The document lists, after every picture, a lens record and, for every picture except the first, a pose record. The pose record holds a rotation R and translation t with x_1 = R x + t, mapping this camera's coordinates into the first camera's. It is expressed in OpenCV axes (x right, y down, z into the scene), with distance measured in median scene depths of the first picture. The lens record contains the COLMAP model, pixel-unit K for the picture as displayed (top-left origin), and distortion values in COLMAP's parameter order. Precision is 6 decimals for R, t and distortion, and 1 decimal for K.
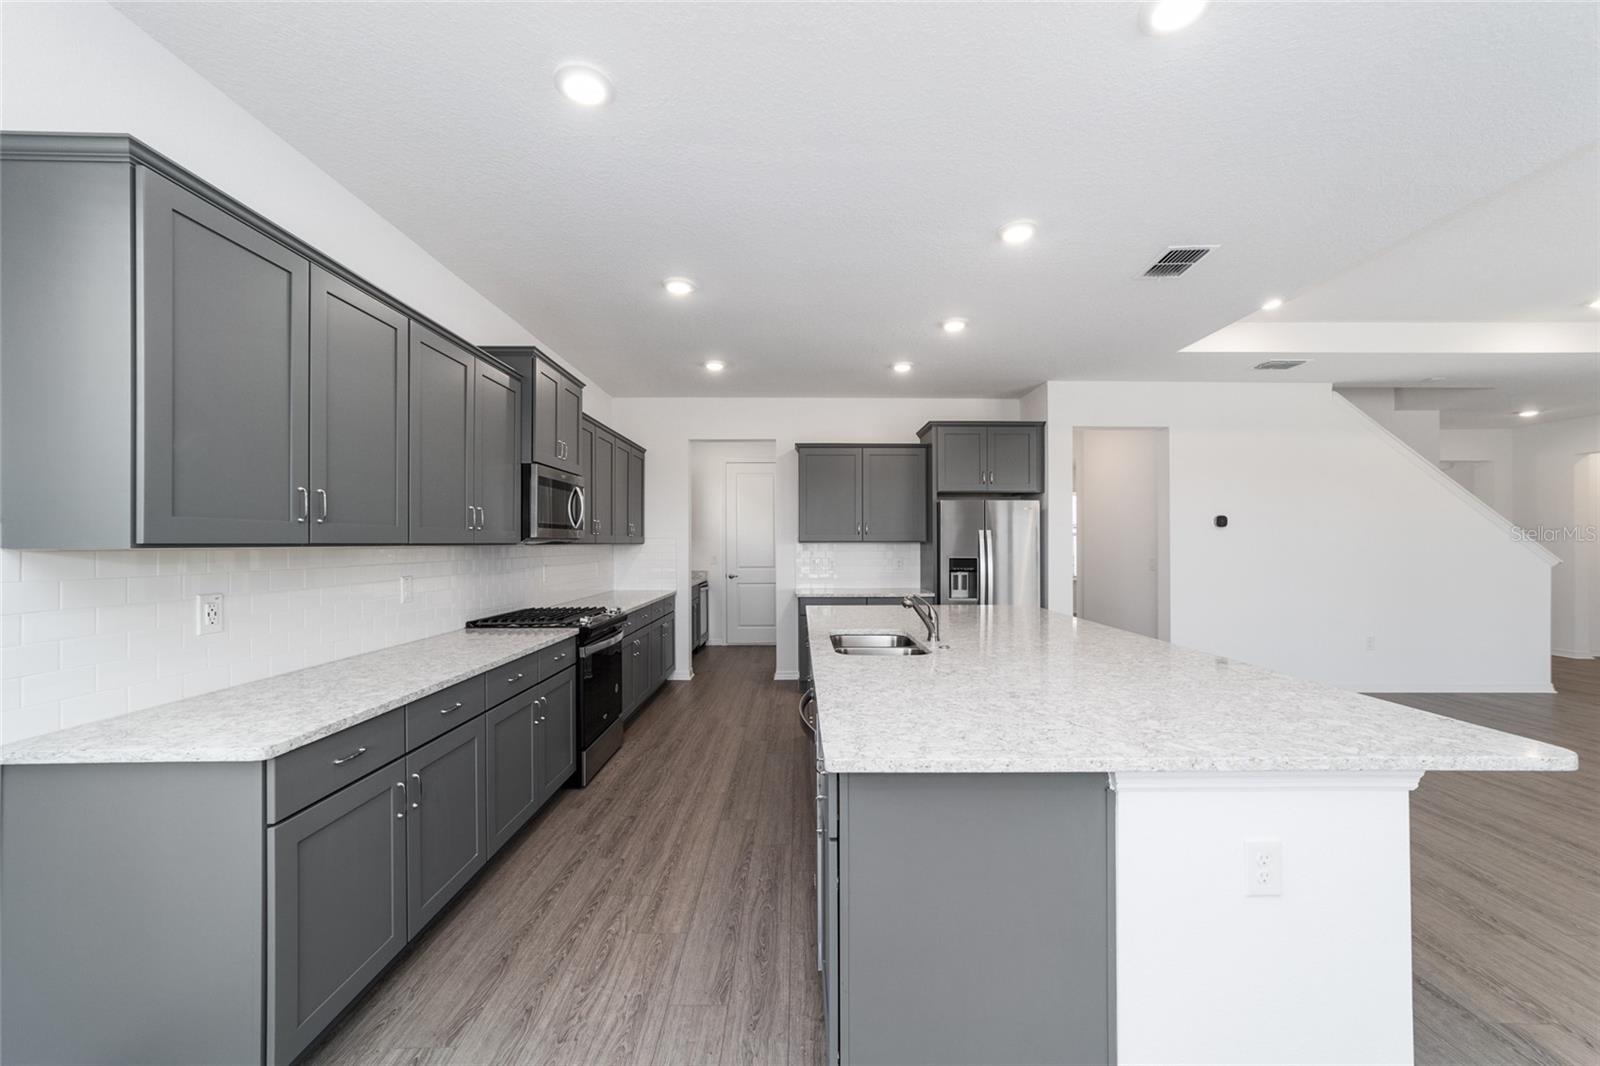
lens RADIAL K [[614.0, 0, 799.8], [0, 614.0, 541.2], [0, 0, 1]] dist [-0.002183, 0.000533]
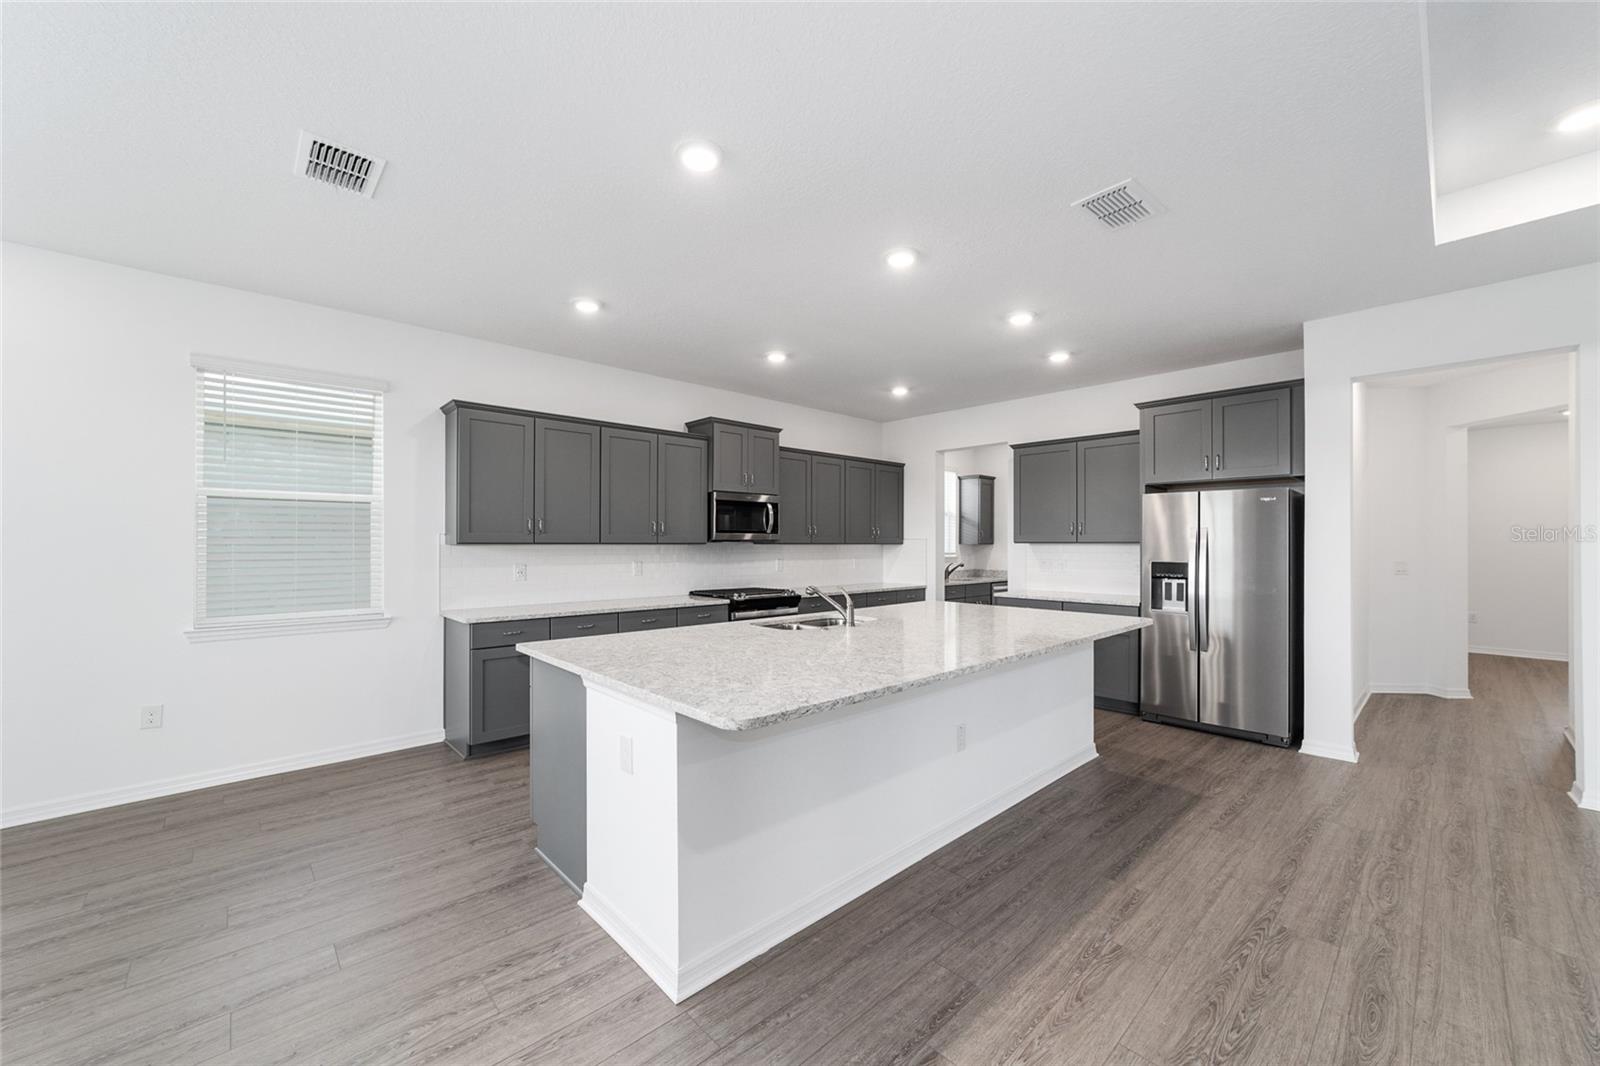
lens RADIAL K [[619.2, 0, 801.6], [0, 619.2, 540.2], [0, 0, 1]] dist [-0.011868, 0.006575]
pose [[0.682289, -0.000110, -0.731082, 0.639602], [-0.000792, 0.999999, -0.000889, -0.001684], [0.731082, 0.001185, 0.682289, 0.074053]]
